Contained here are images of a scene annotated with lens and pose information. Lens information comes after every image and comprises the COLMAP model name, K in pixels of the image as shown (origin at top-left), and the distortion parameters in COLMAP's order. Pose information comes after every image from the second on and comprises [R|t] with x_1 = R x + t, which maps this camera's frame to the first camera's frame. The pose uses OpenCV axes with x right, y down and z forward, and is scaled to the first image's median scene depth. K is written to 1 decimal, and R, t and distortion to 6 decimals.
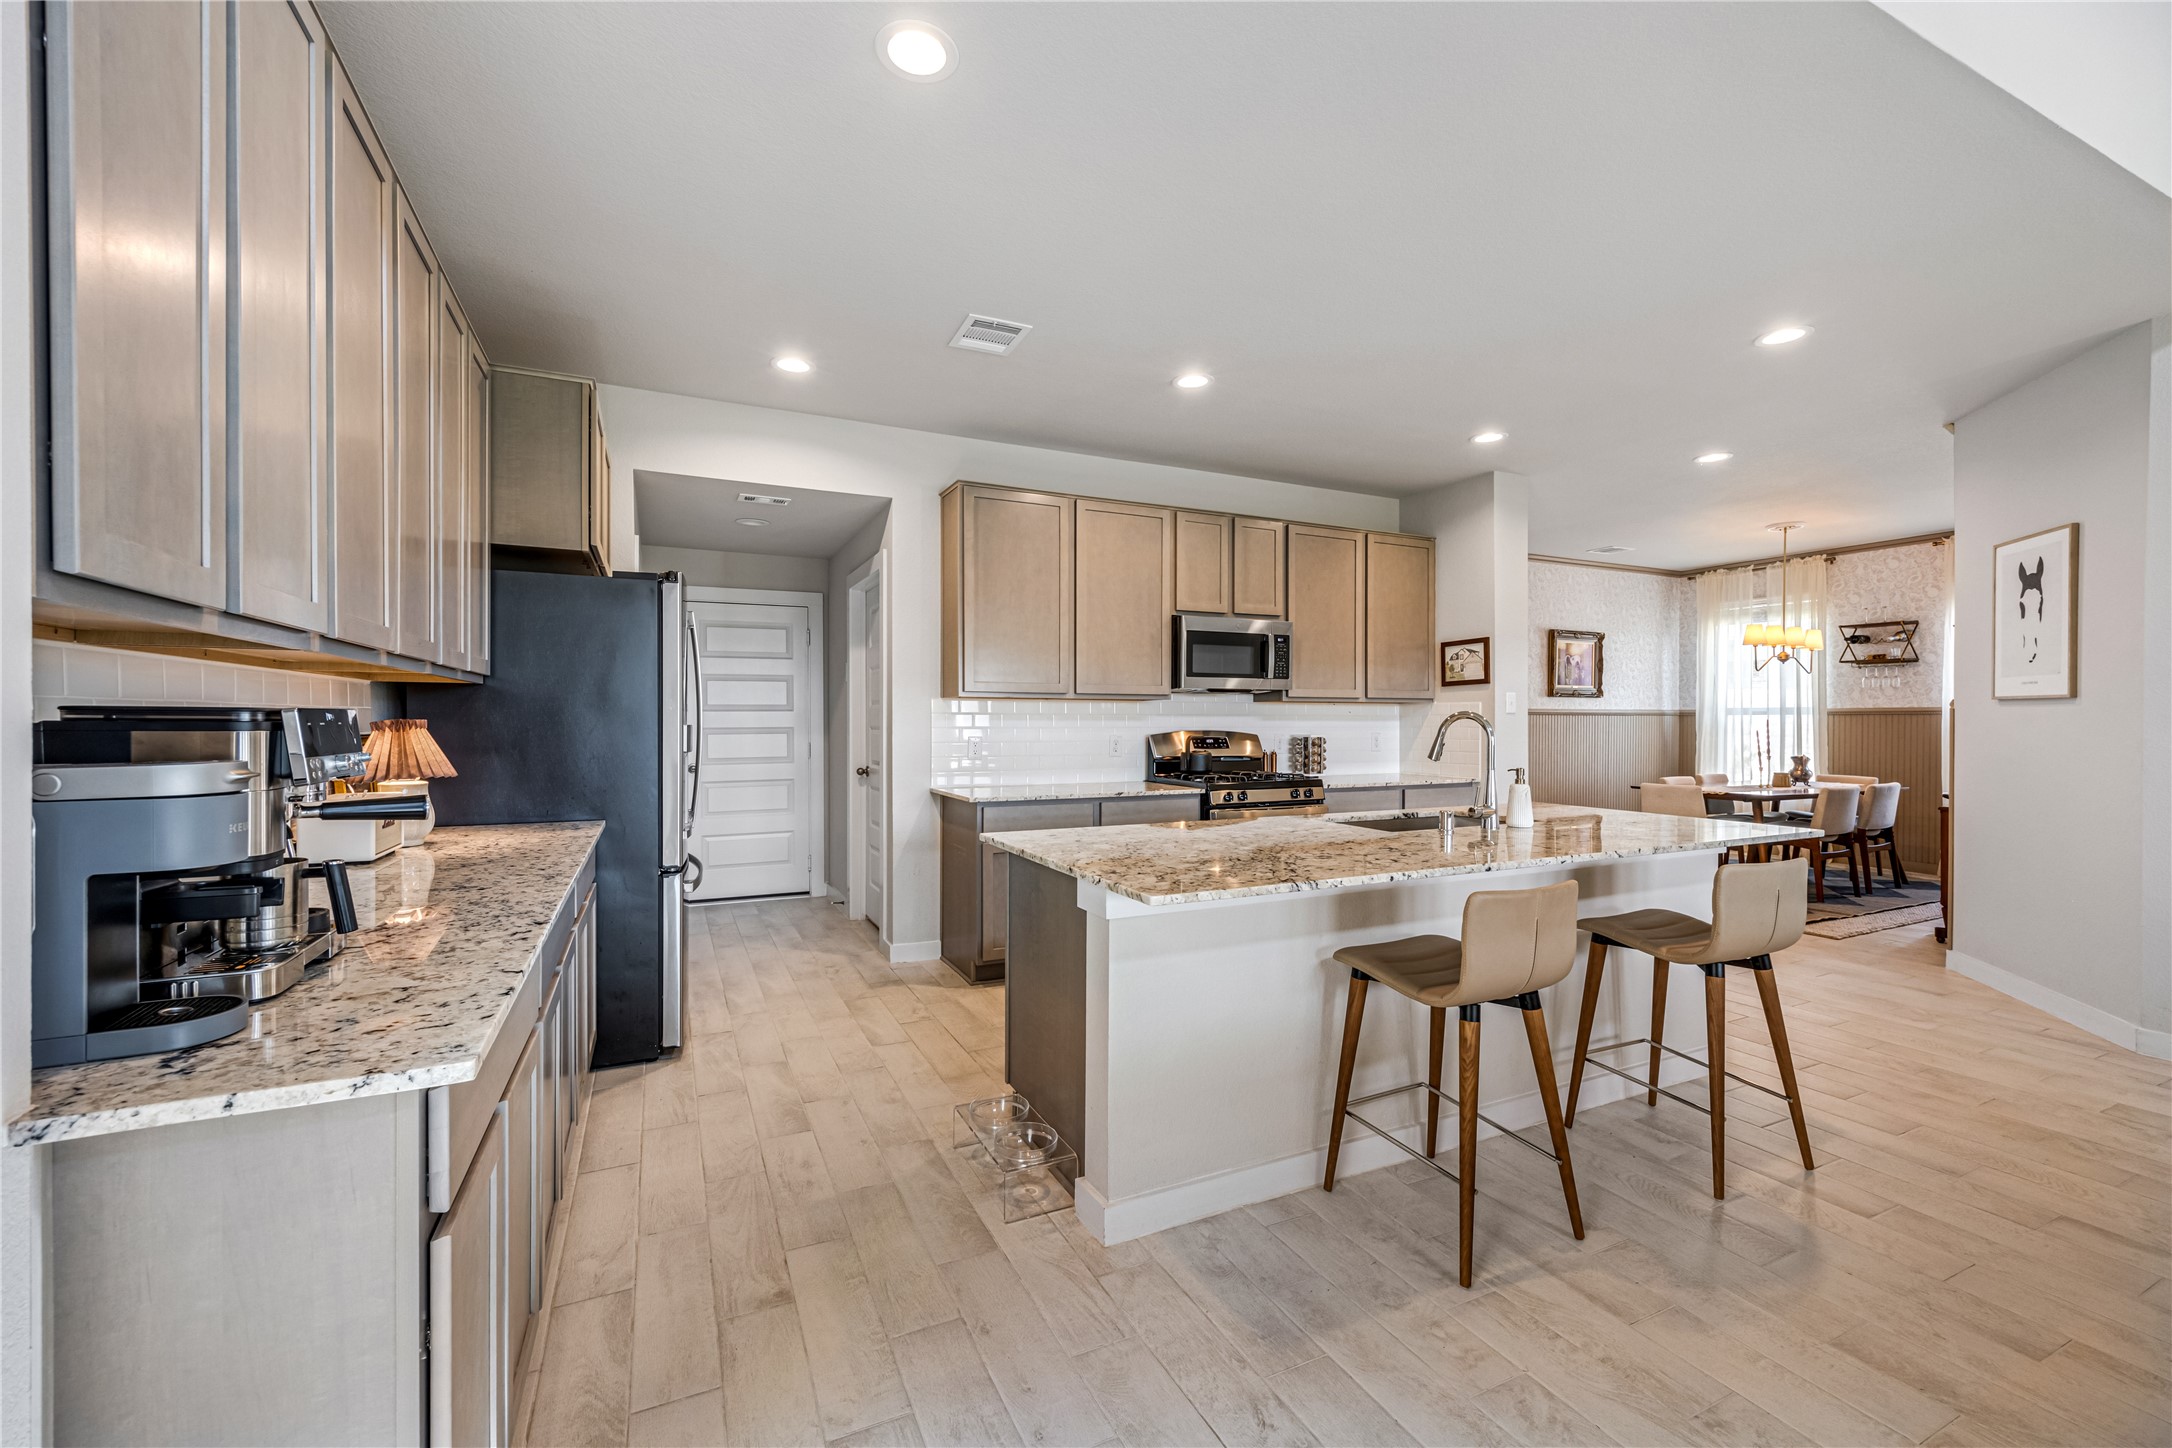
lens RADIAL K [[884.3, 0, 1073.3], [0, 884.3, 725.4], [0, 0, 1]] dist [-0.000282, -0.000037]
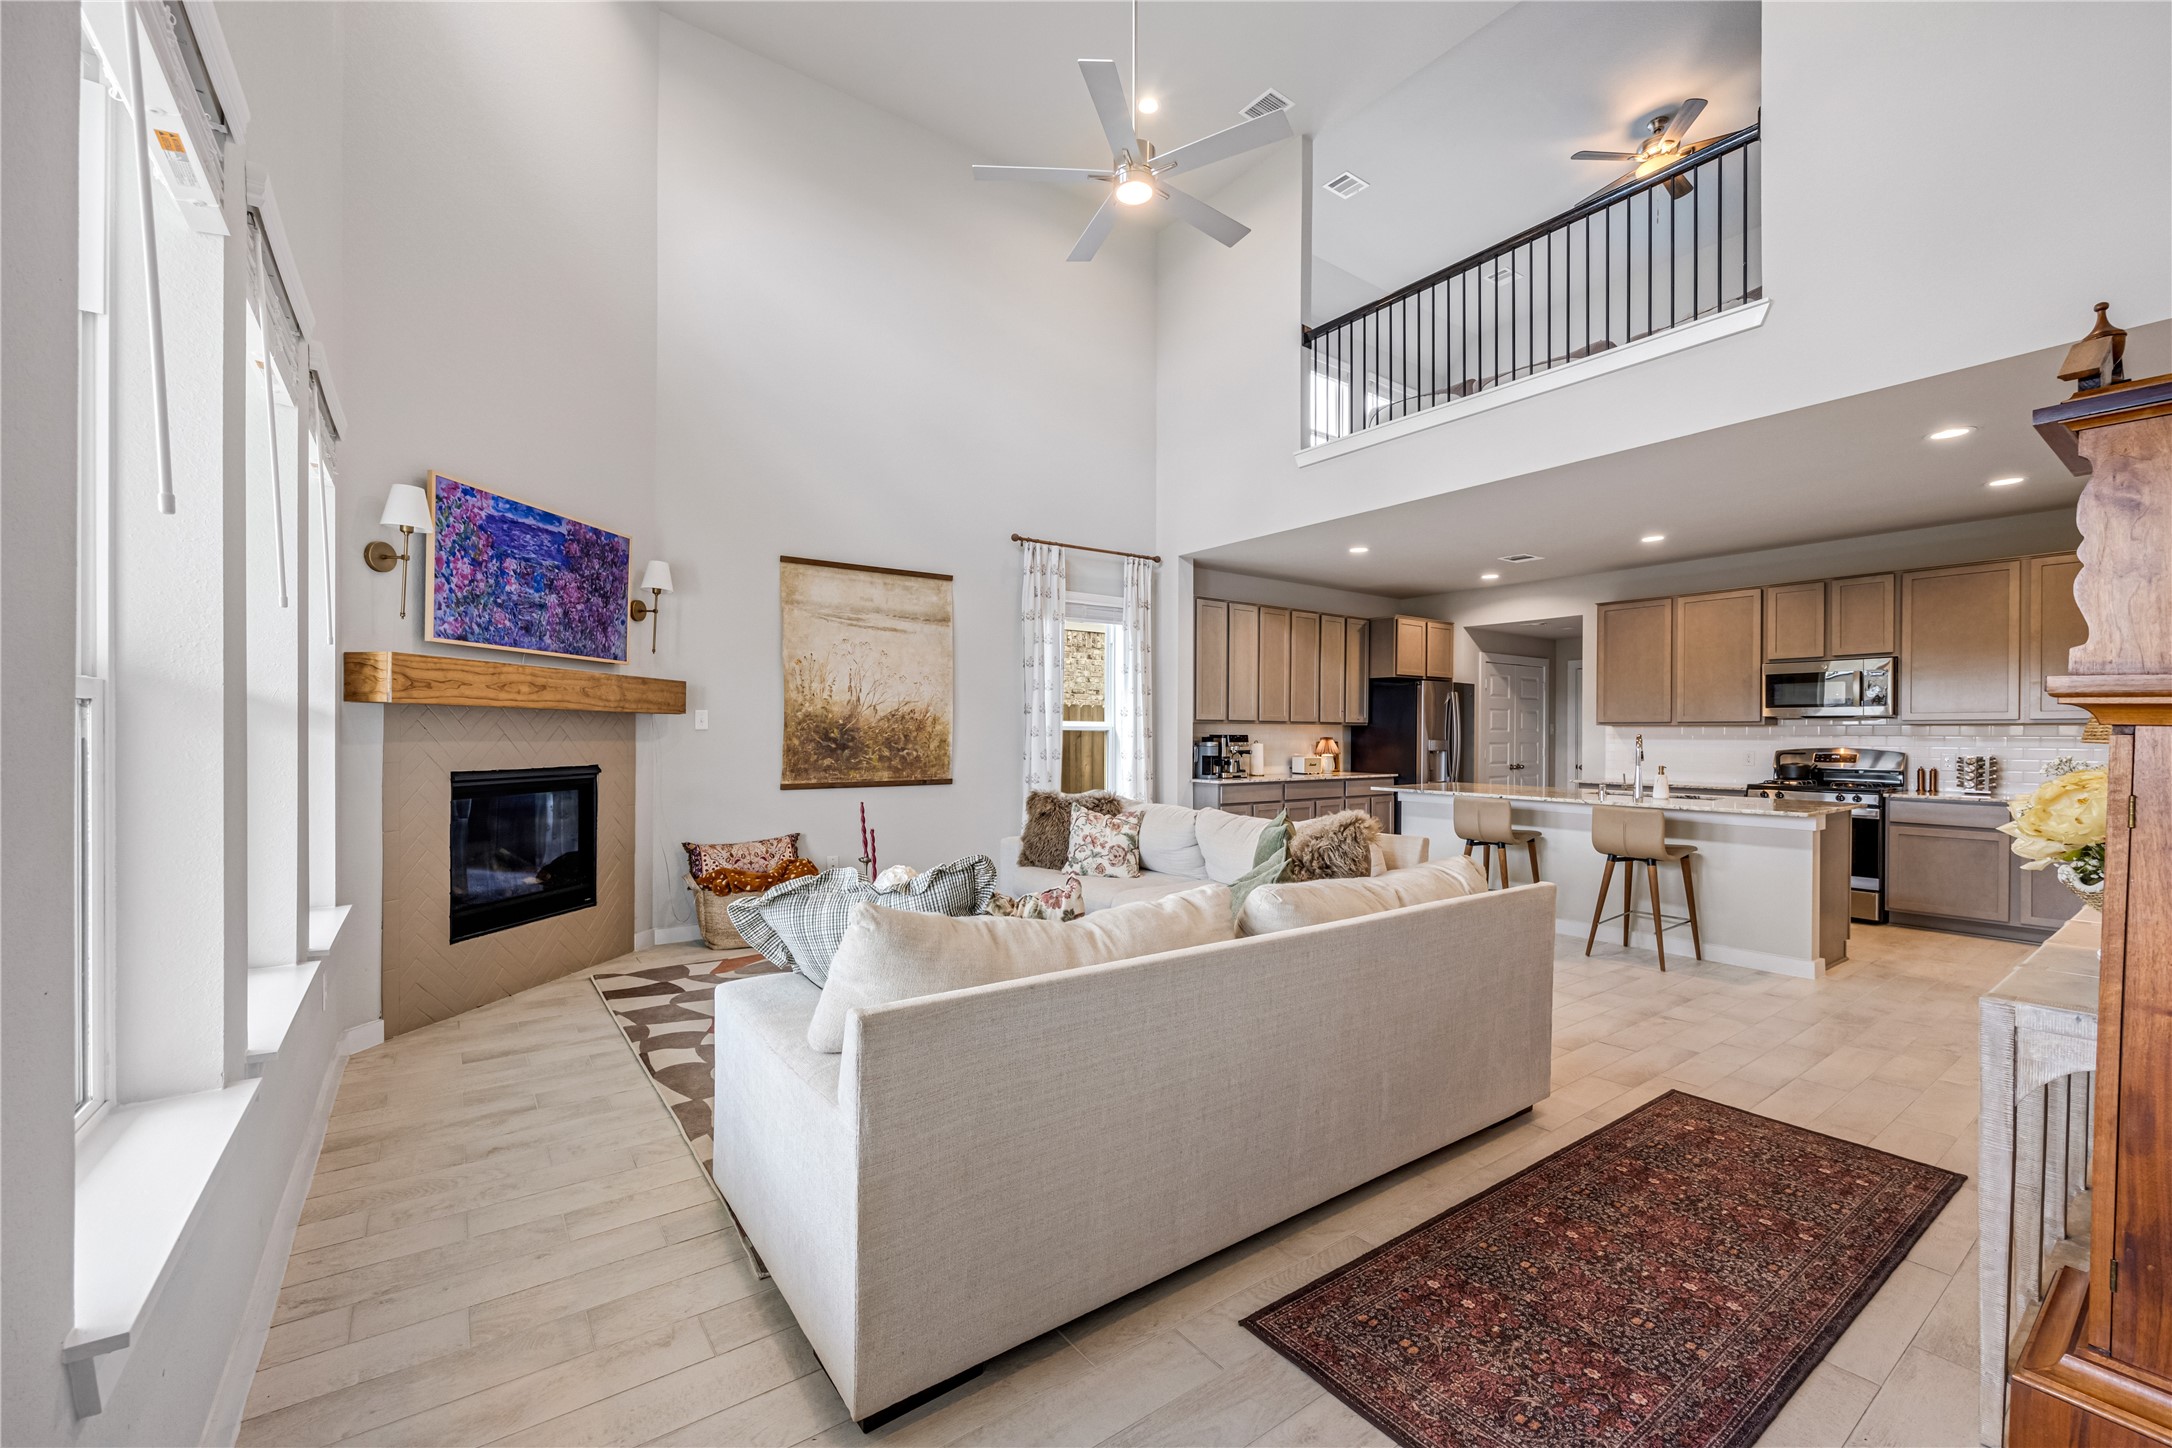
lens RADIAL K [[880.2, 0, 1087.7], [0, 880.2, 739.2], [0, 0, 1]] dist [-0.002703, -0.000001]
pose [[0.193840, 0.004234, -0.981024, 1.972322], [-0.012378, 0.999922, 0.001869, 0.005665], [0.980955, 0.011780, 0.193877, -0.479895]]
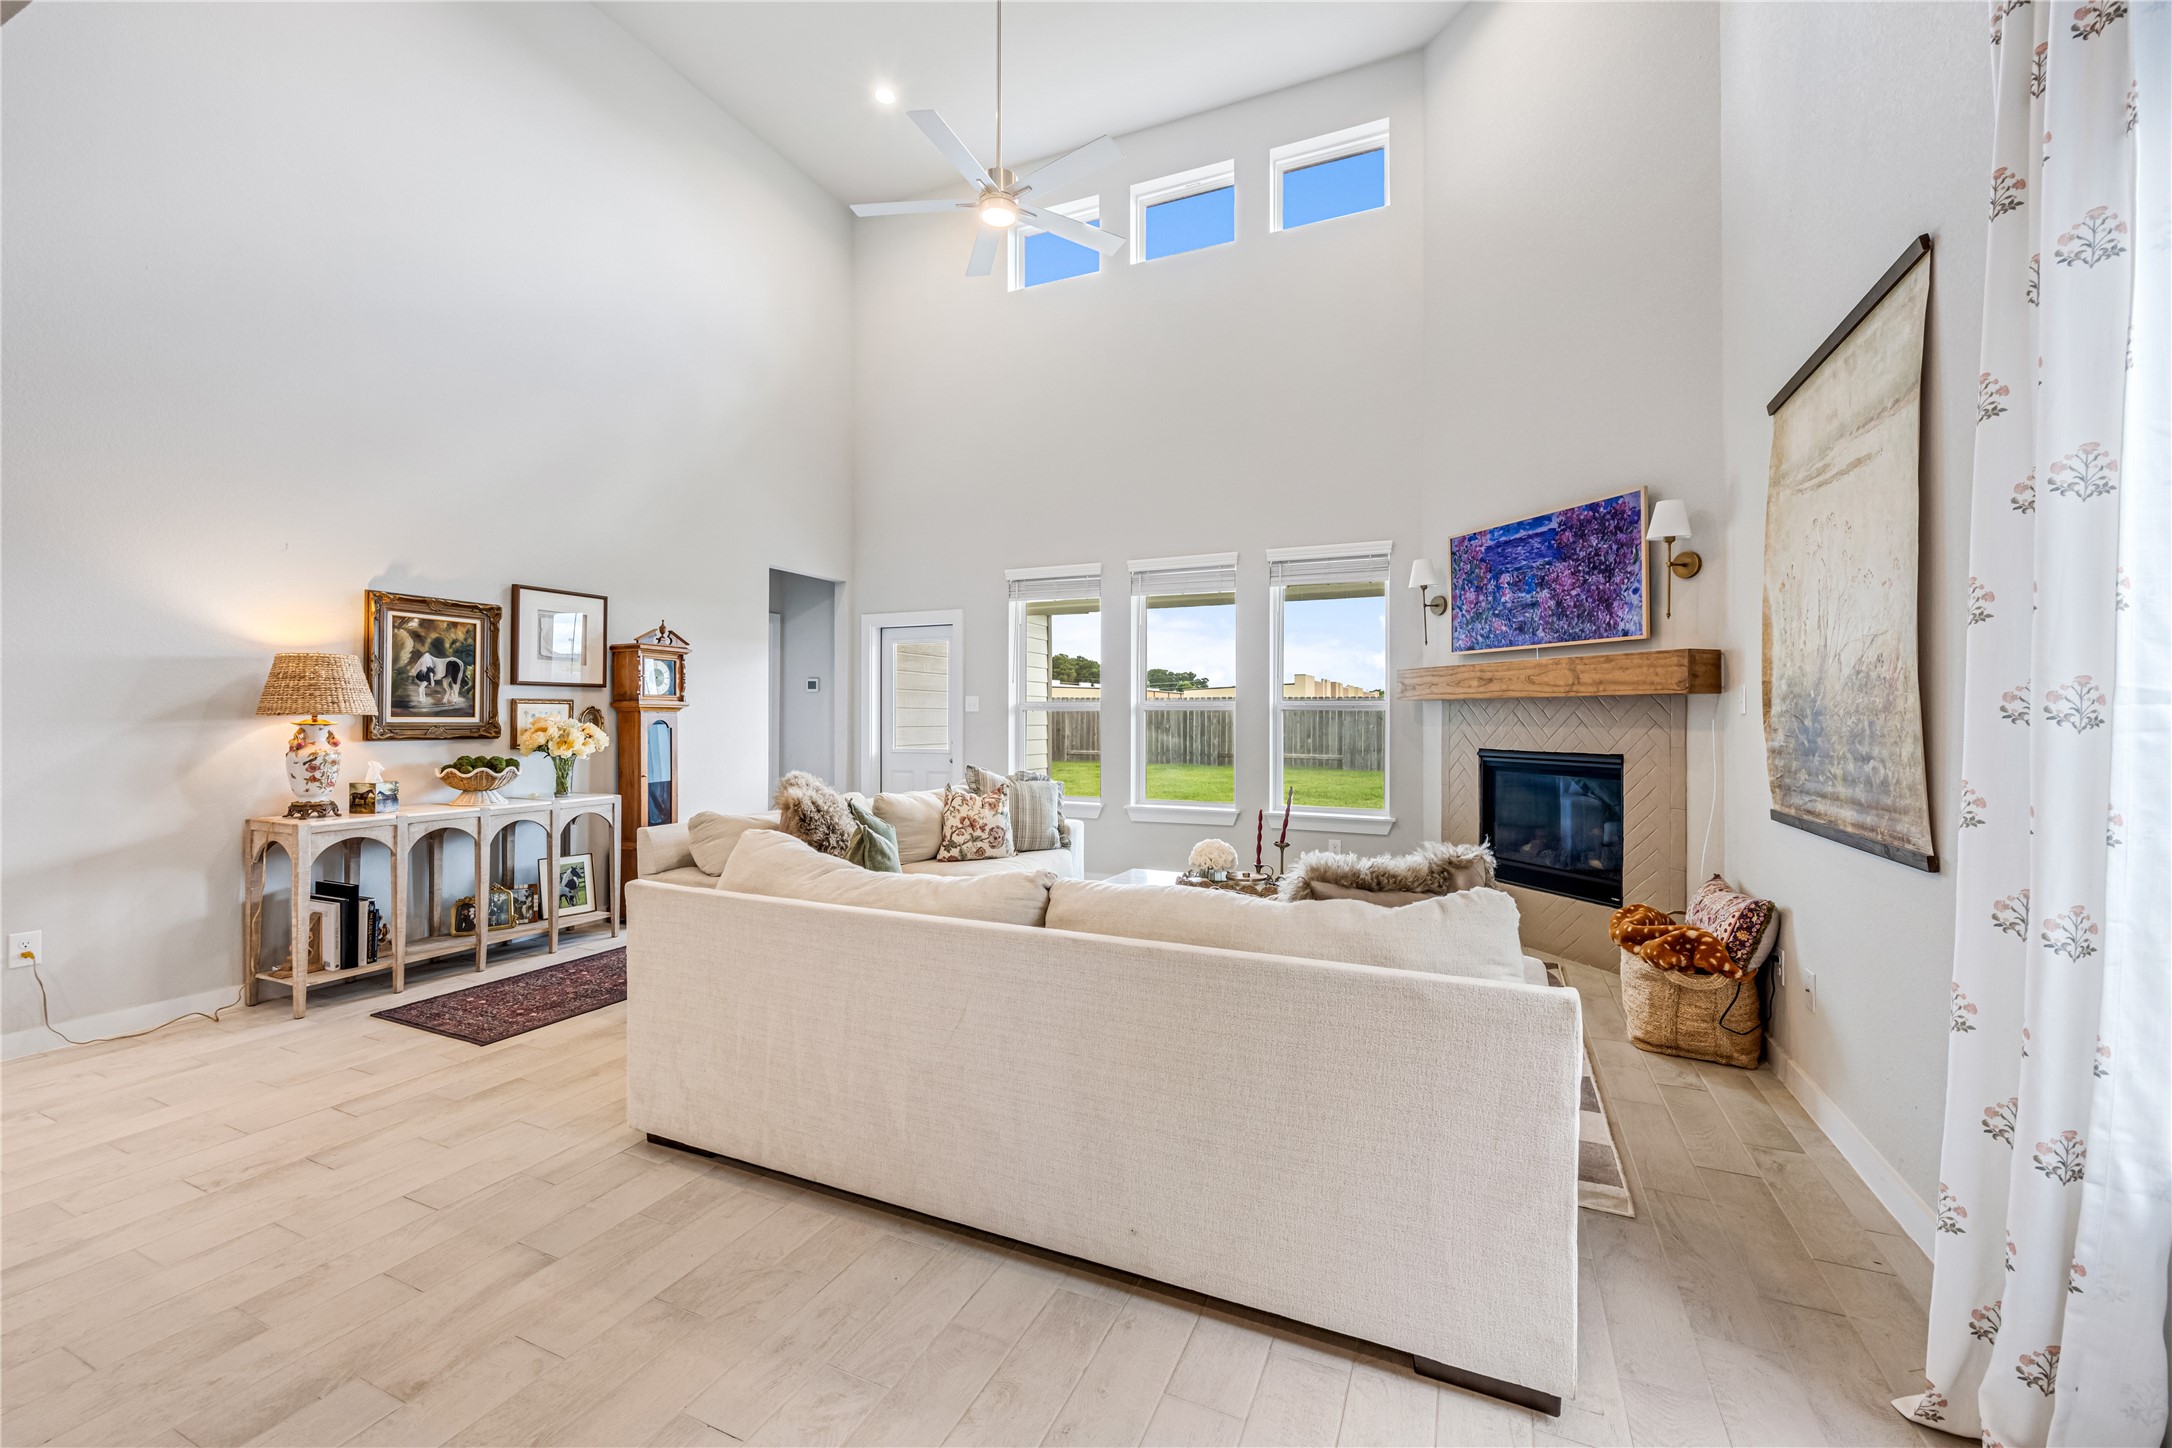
lens RADIAL K [[878.6, 0, 1076.3], [0, 878.6, 712.9], [0, 0, 1]] dist [-0.001735, -0.000140]
pose [[-0.644084, -0.000718, 0.764954, -0.186027], [0.000064, 1.000000, 0.000992, -0.003480], [-0.764955, 0.000687, -0.644084, 0.523466]]
